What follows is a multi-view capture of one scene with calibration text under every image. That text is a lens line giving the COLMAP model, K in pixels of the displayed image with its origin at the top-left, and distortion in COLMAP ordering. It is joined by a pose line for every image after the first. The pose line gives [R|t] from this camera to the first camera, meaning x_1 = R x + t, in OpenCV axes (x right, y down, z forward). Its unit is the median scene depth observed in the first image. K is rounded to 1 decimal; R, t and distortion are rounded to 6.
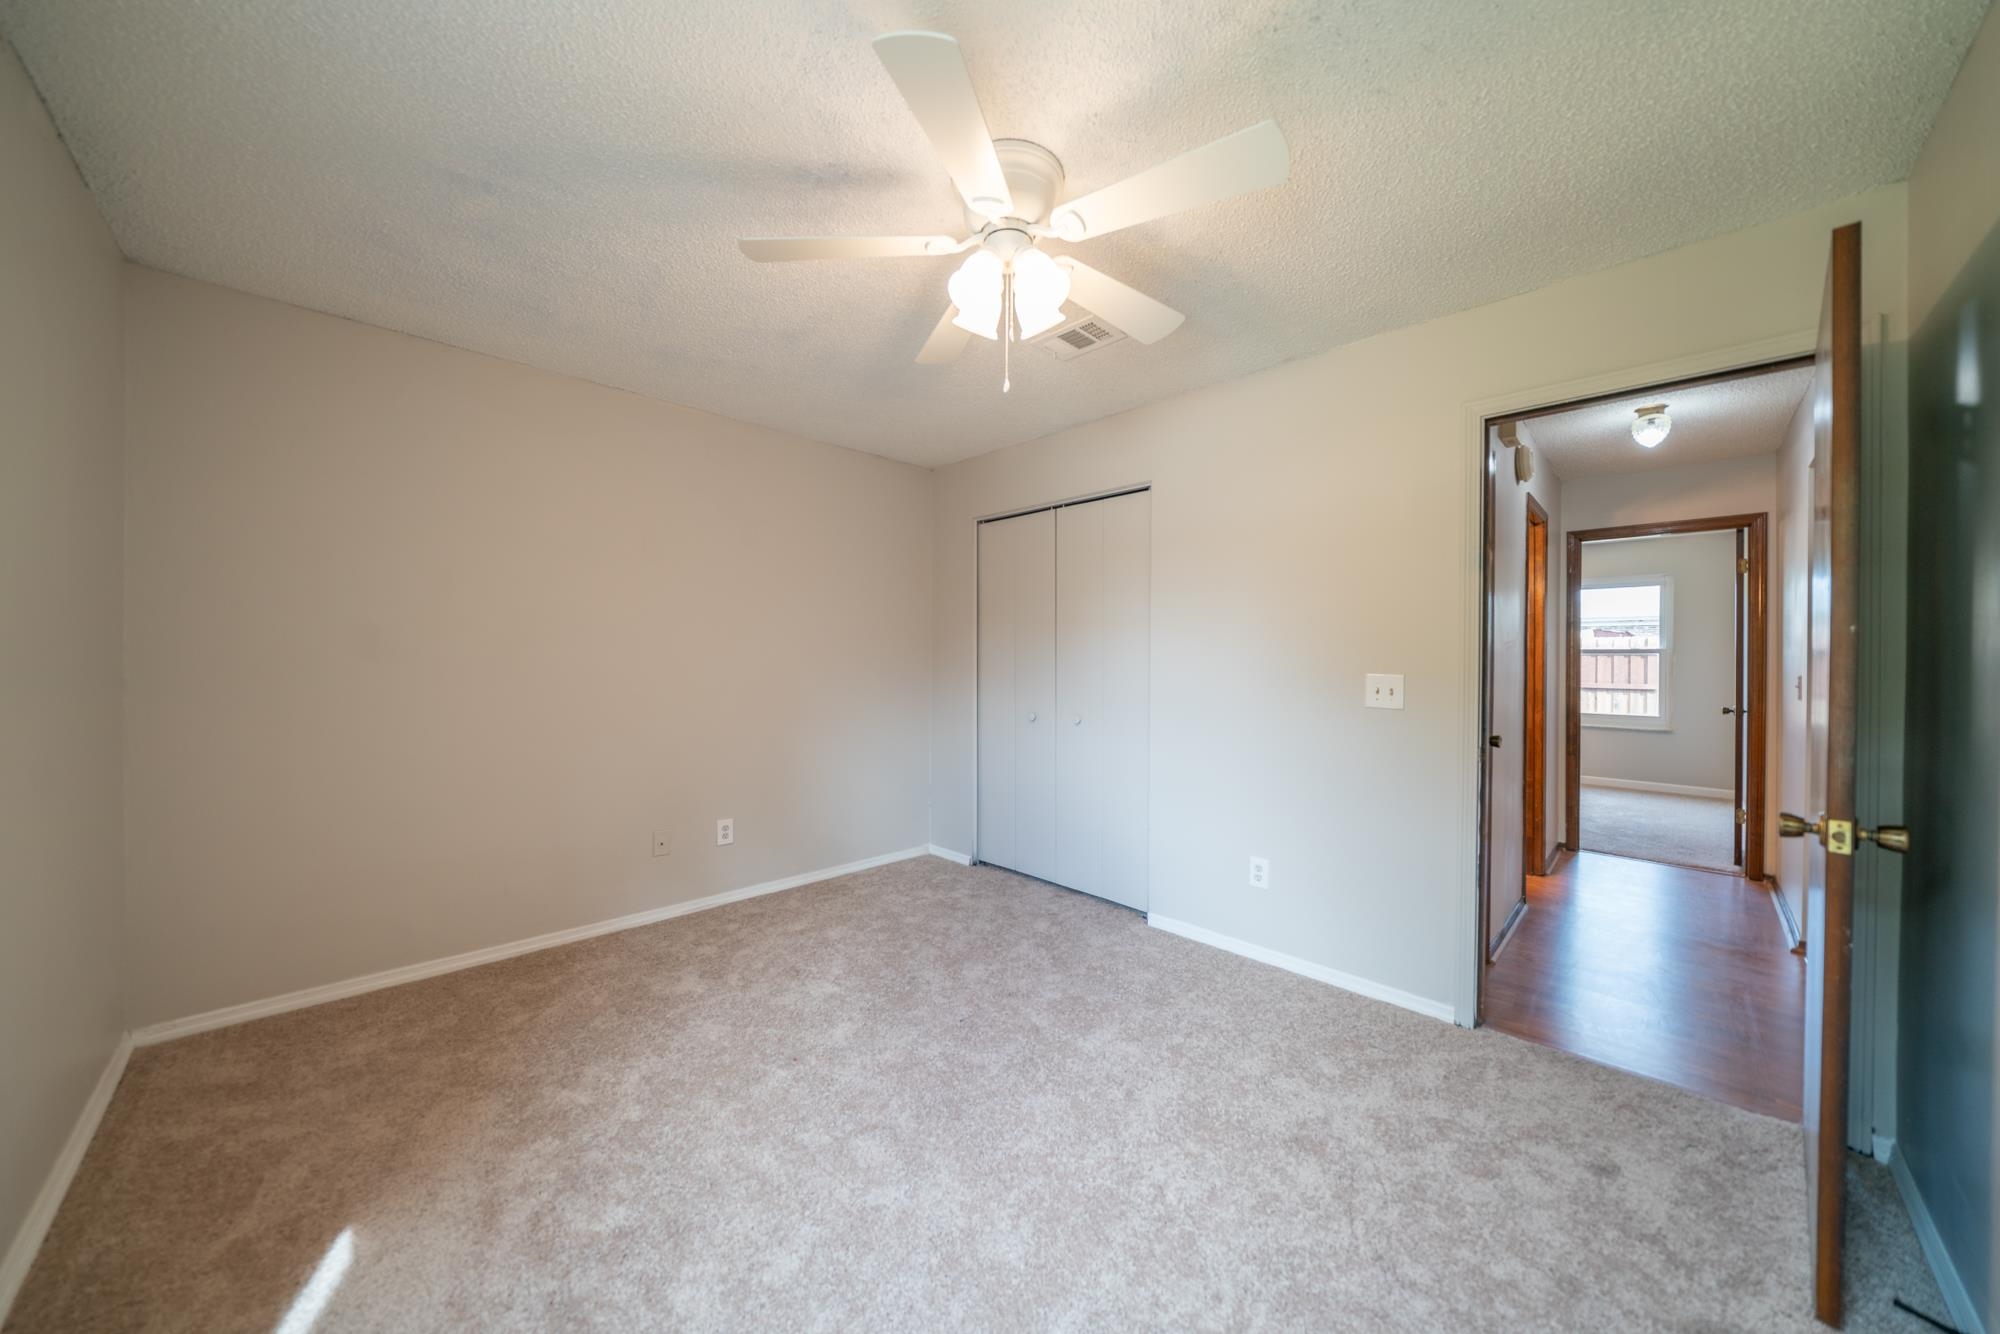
lens RADIAL K [[680.5, 0, 983.9], [0, 680.5, 652.9], [0, 0, 1]] dist [-0.008243, 0.000331]
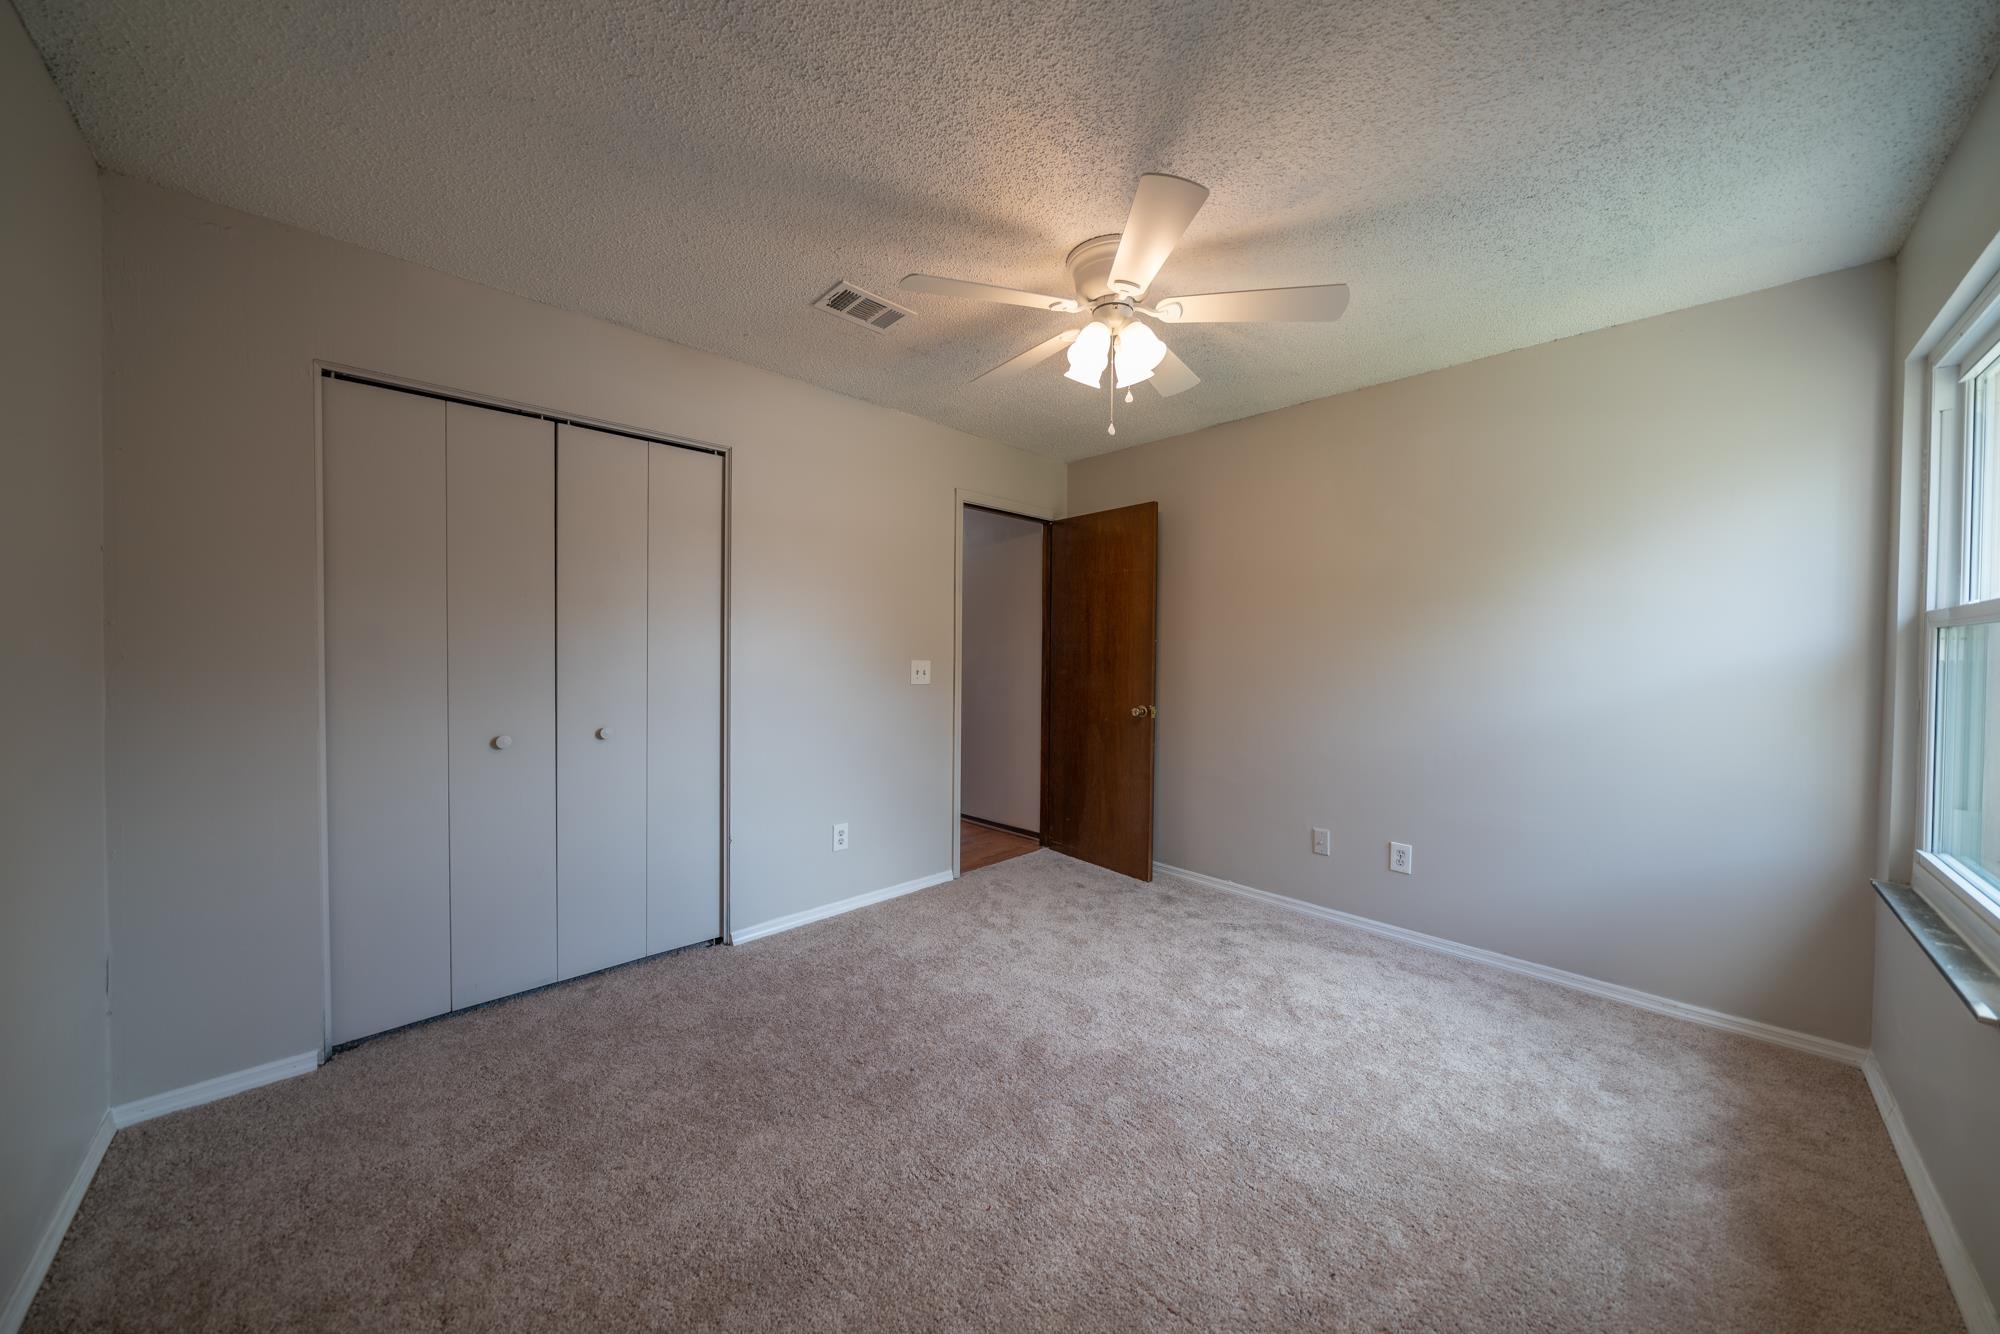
lens RADIAL K [[680.5, 0, 993.9], [0, 680.5, 658.2], [0, 0, 1]] dist [-0.008243, 0.000331]
pose [[-0.005215, -0.015106, 0.999872, -0.823668], [-0.014721, 0.999779, 0.015028, 0.002497], [-0.999878, -0.014641, -0.005436, 0.845372]]
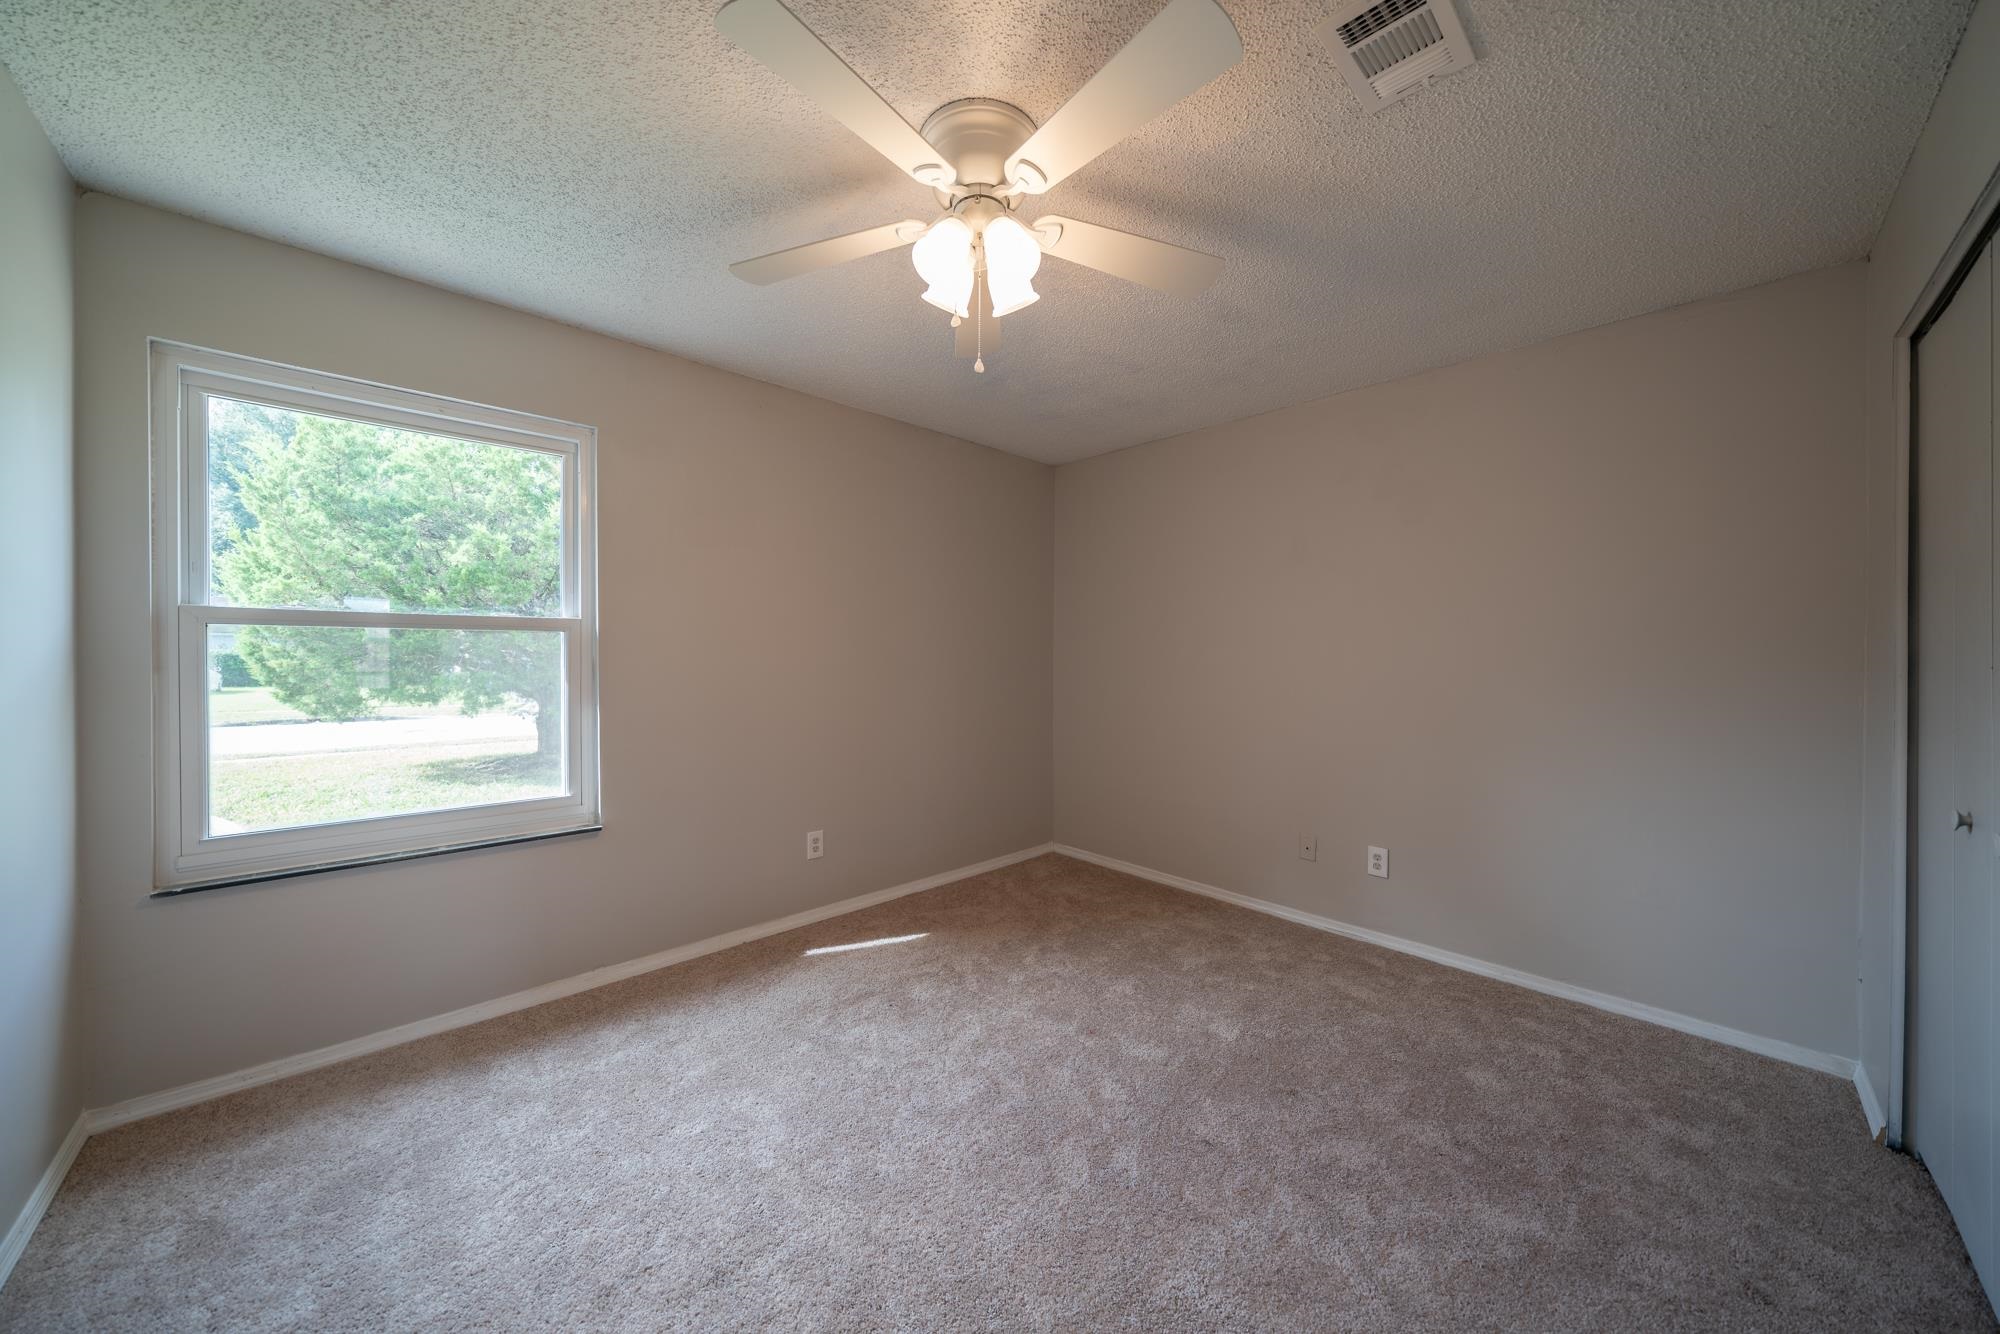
lens RADIAL K [[680.5, 0, 987.7], [0, 680.5, 659.7], [0, 0, 1]] dist [-0.008243, 0.000331]
pose [[-0.015017, 0.001272, -0.999886, 0.659524], [0.001206, 0.999998, 0.001255, 0.009180], [0.999887, -0.001187, -0.015019, 0.707697]]
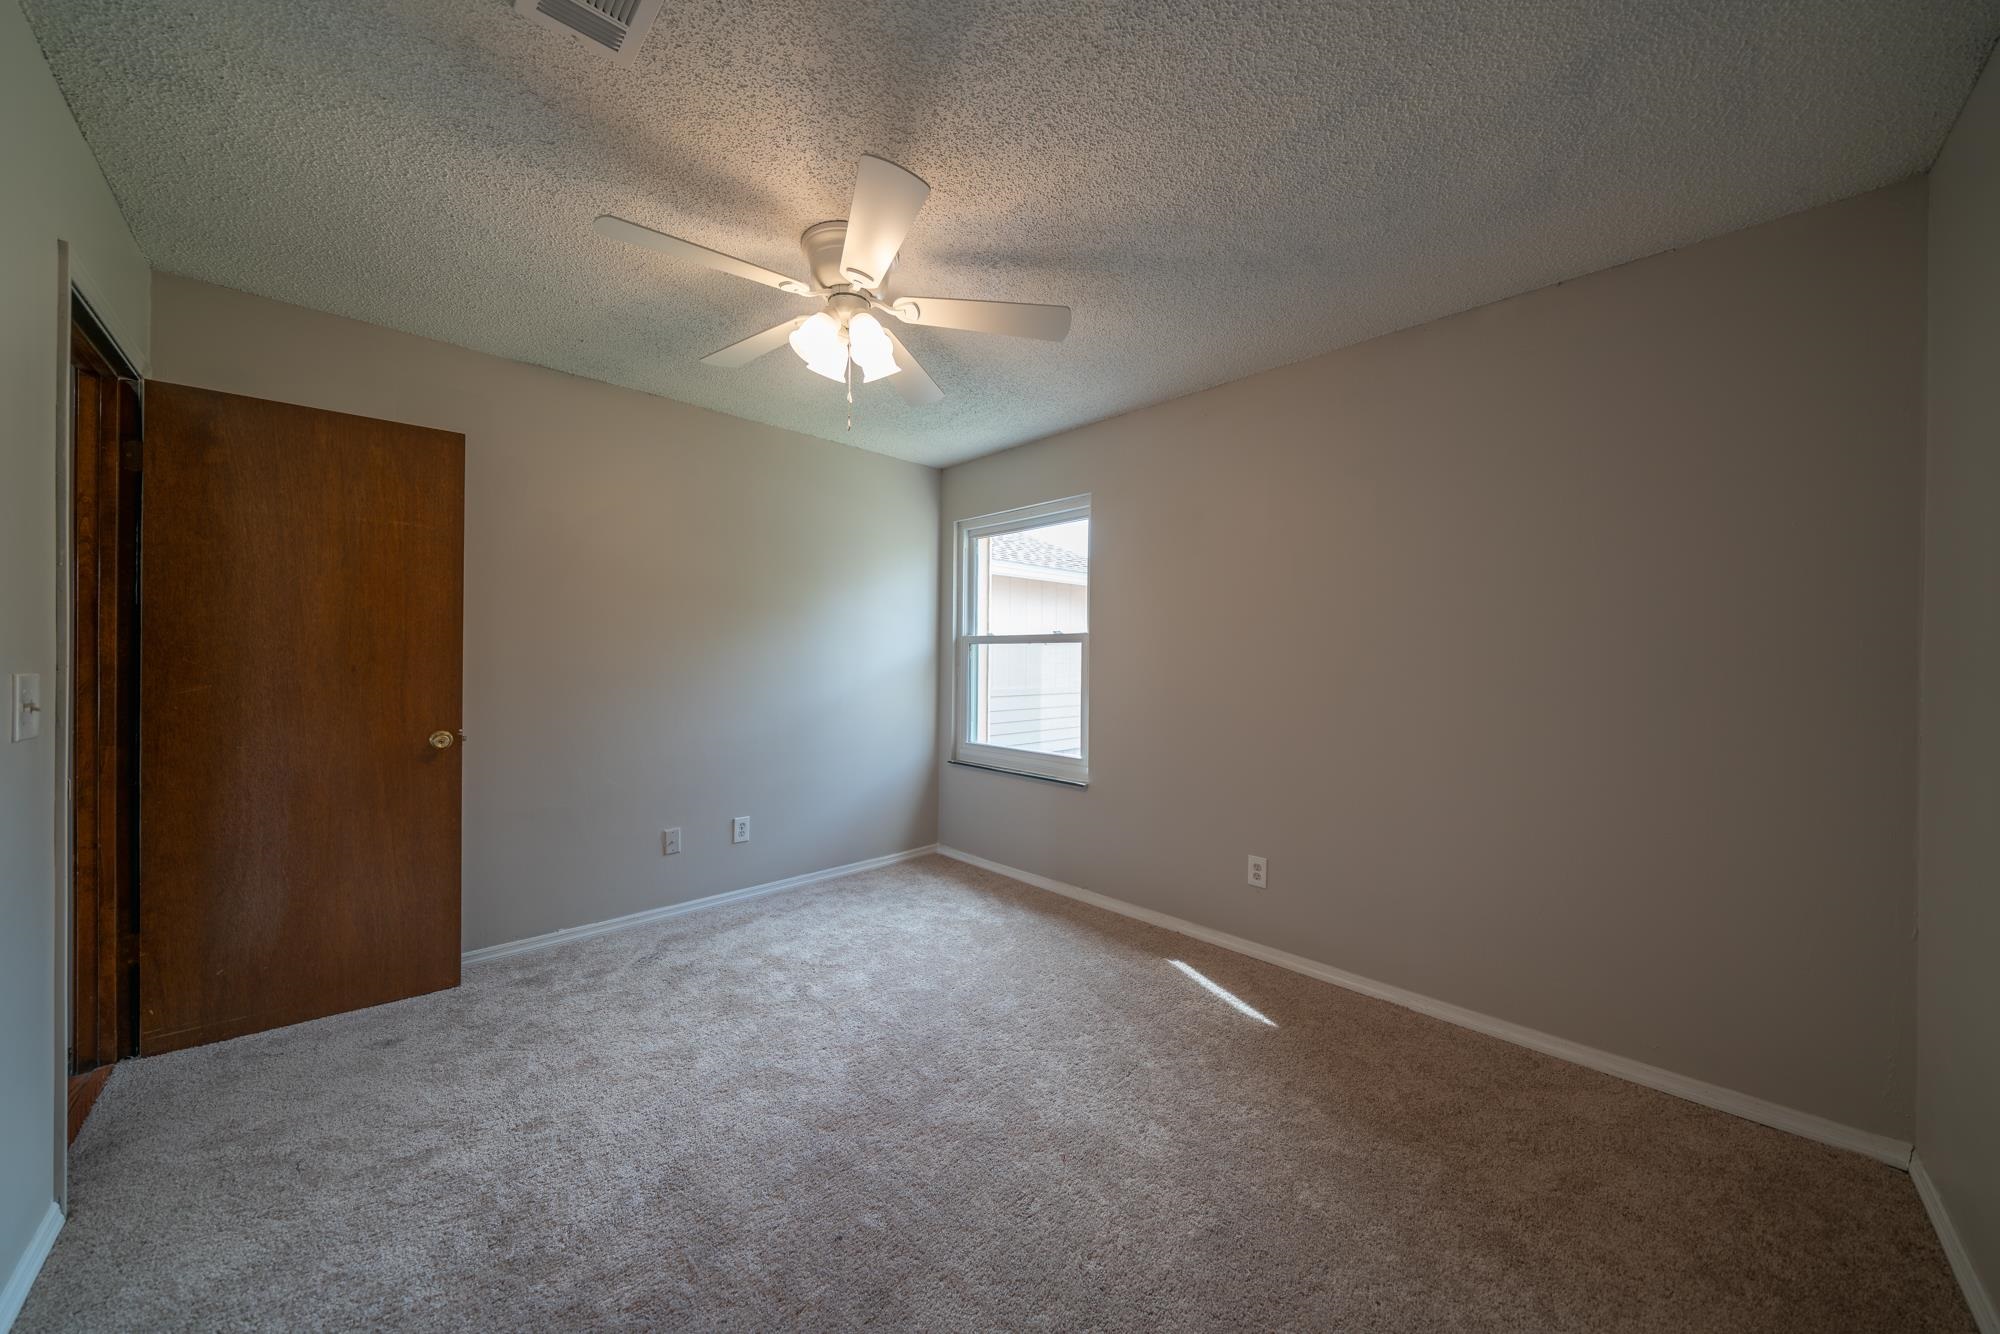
lens RADIAL K [[680.5, 0, 997.1], [0, 680.5, 661.4], [0, 0, 1]] dist [-0.008243, 0.000331]
pose [[-0.999924, -0.012036, -0.002685, -0.164976], [-0.012042, 0.999925, 0.002434, 0.006735], [0.002656, 0.002466, -0.999993, 1.502407]]
